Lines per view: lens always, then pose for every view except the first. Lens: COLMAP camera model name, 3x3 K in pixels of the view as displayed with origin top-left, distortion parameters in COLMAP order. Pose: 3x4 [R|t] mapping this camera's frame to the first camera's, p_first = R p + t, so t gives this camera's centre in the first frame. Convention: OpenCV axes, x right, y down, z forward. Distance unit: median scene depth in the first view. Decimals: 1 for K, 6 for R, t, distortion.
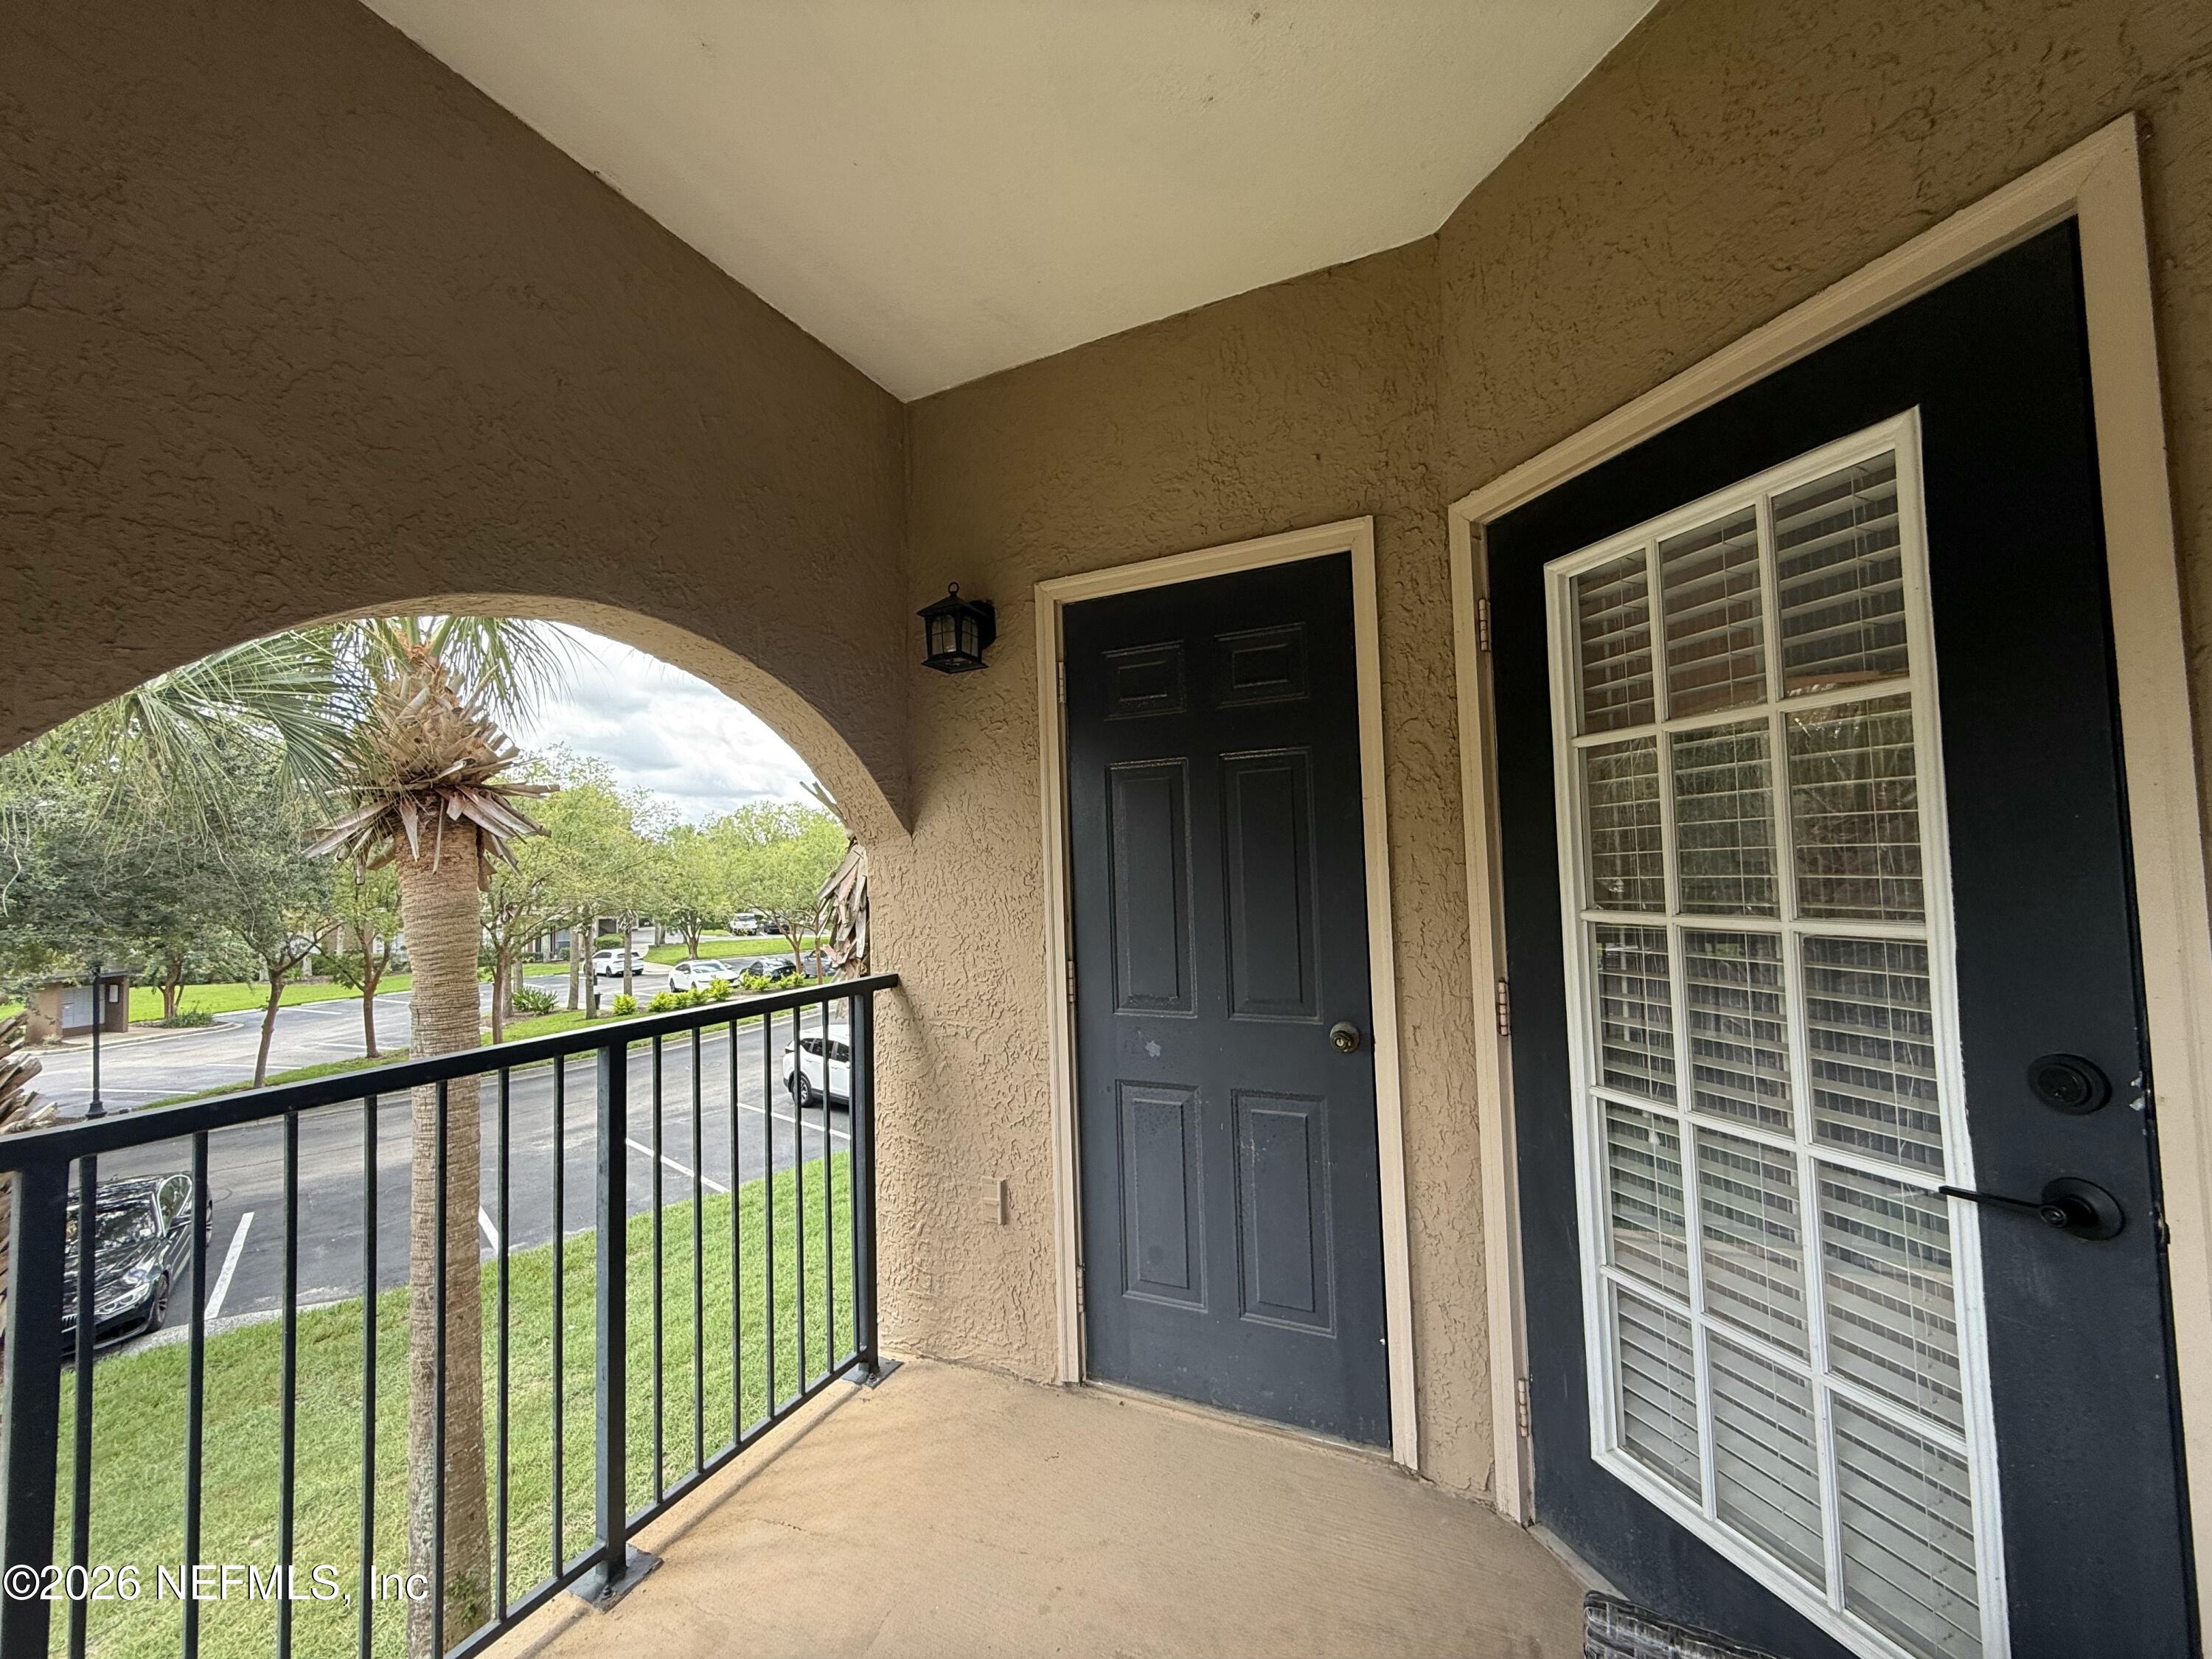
lens RADIAL K [[880.3, 0, 1097.9], [0, 880.3, 829.1], [0, 0, 1]] dist [-0.001057, -0.000125]
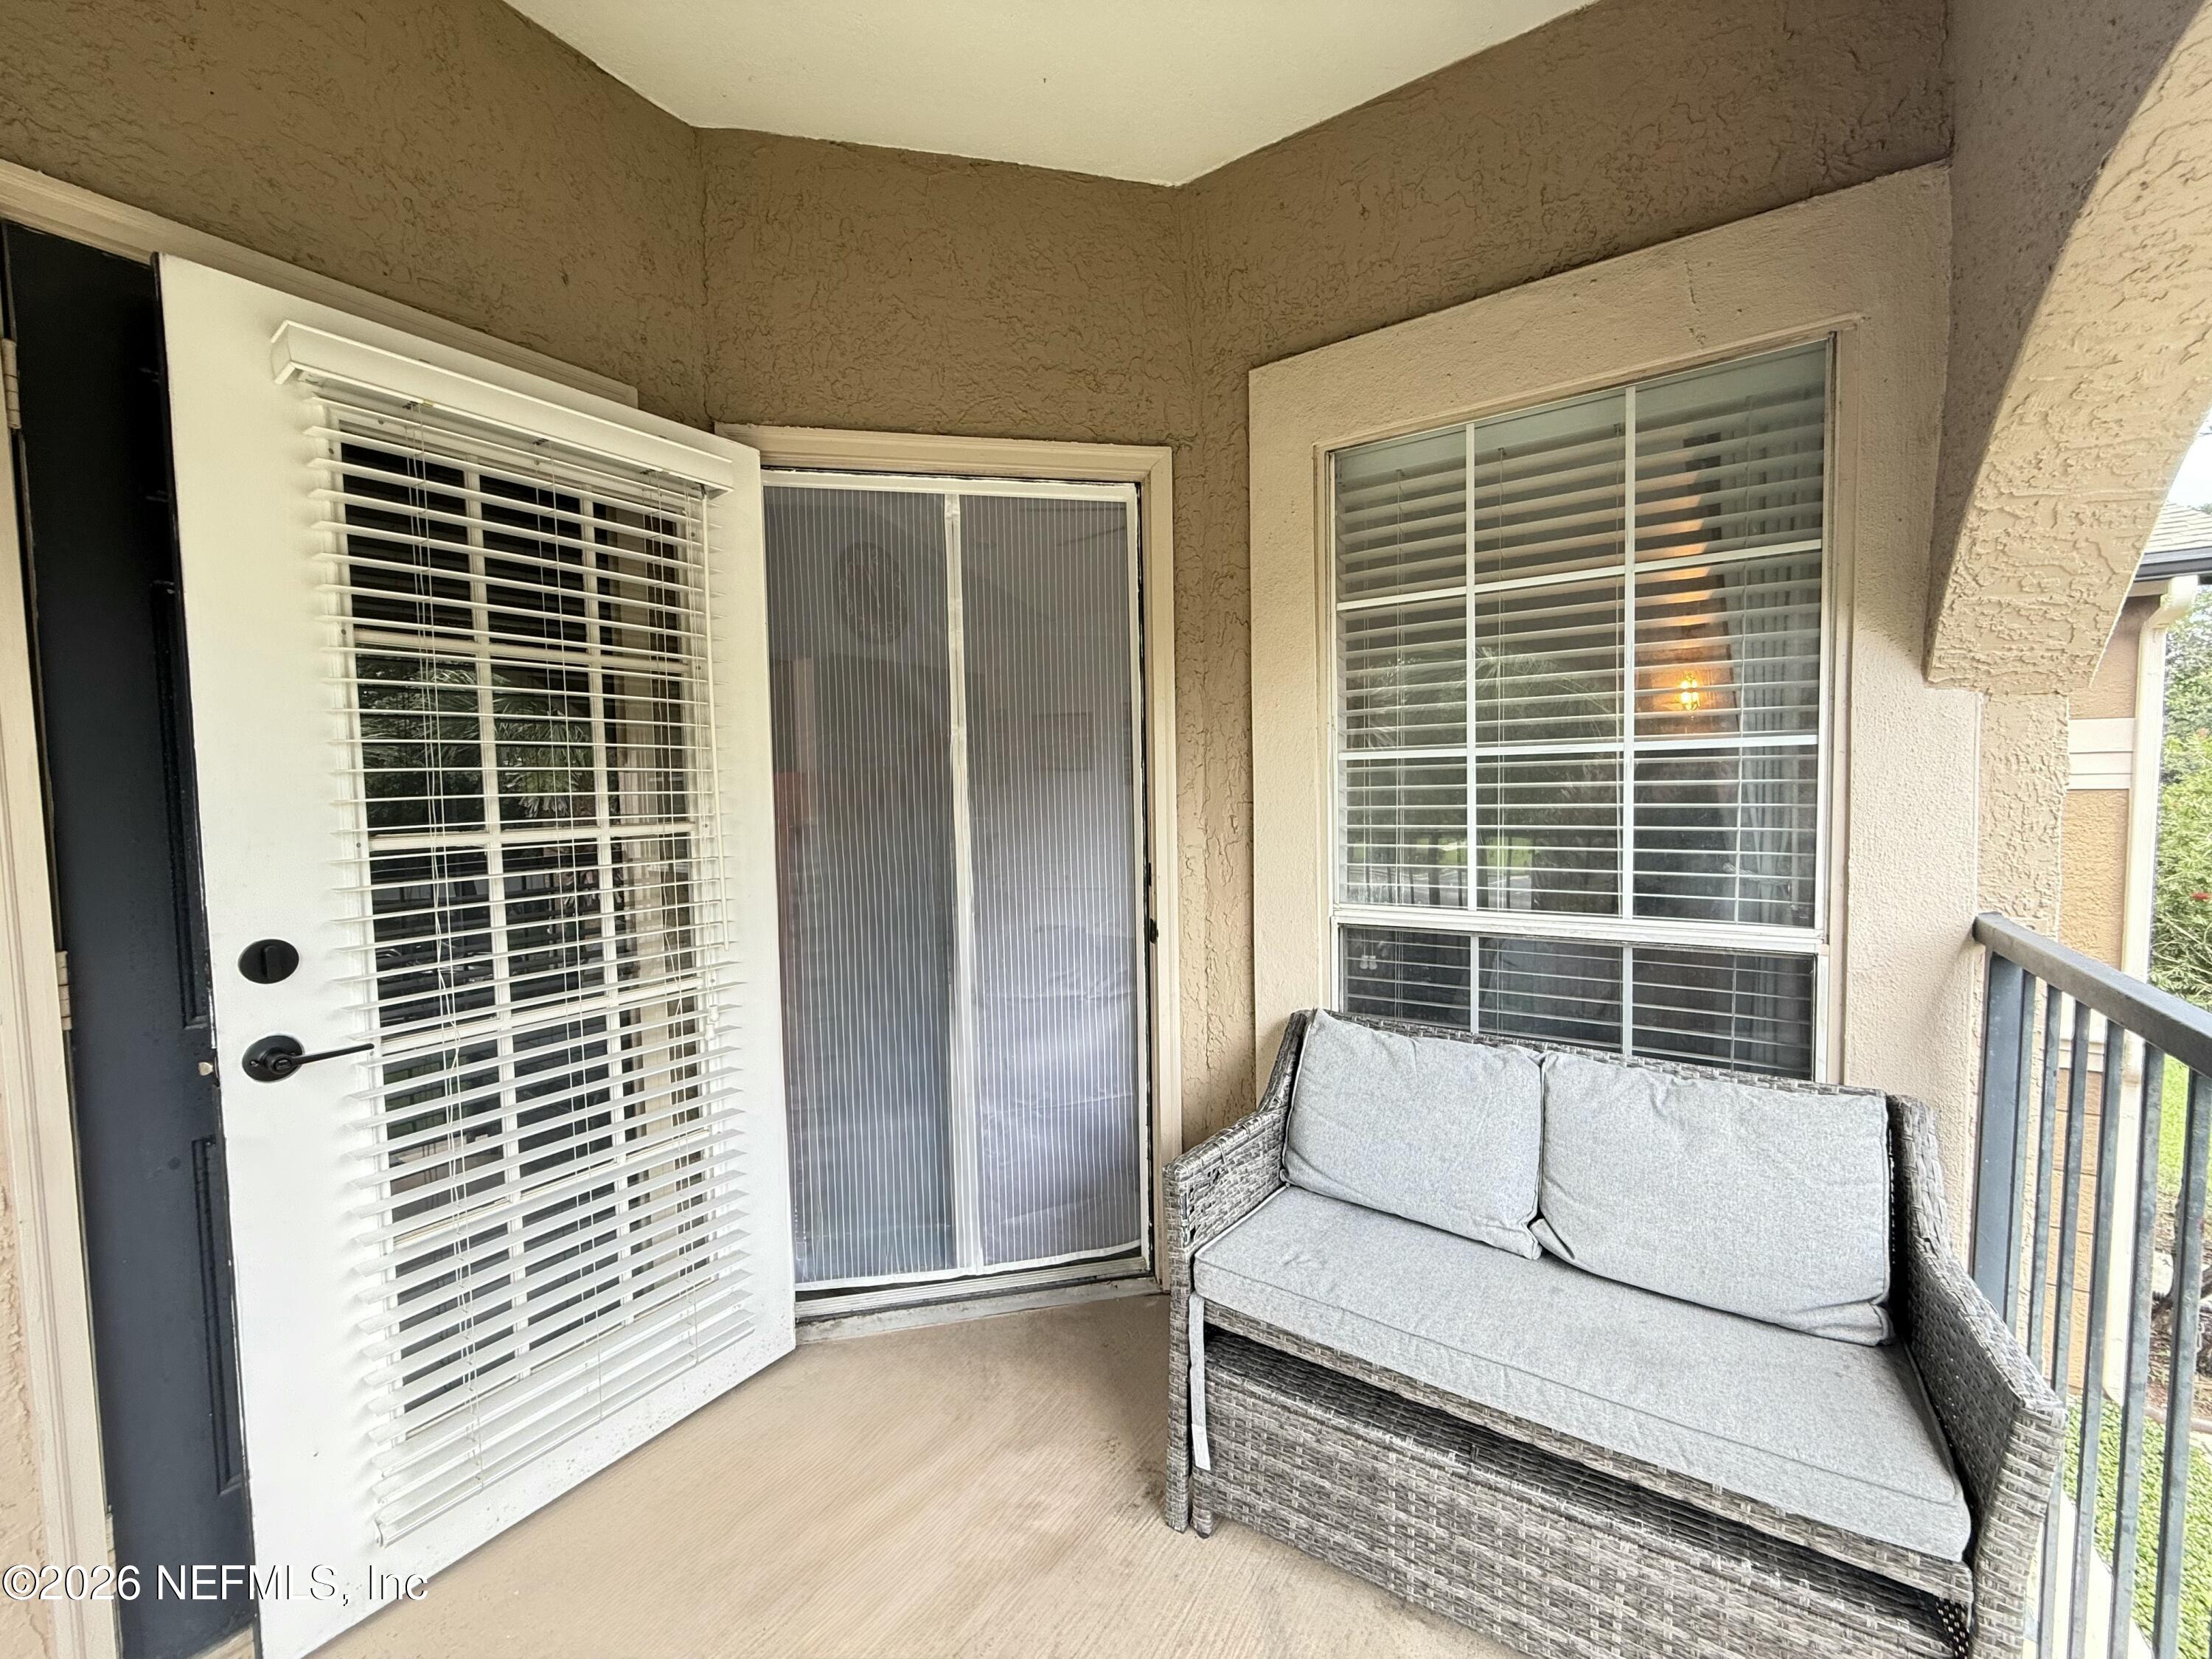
lens RADIAL K [[880.3, 0, 1097.9], [0, 880.3, 829.1], [0, 0, 1]] dist [-0.001057, -0.000125]
pose [[0.128396, -0.023445, 0.991446, -0.748036], [-0.030104, 0.999168, 0.027526, 0.075825], [-0.991266, -0.033380, 0.127583, 0.570637]]
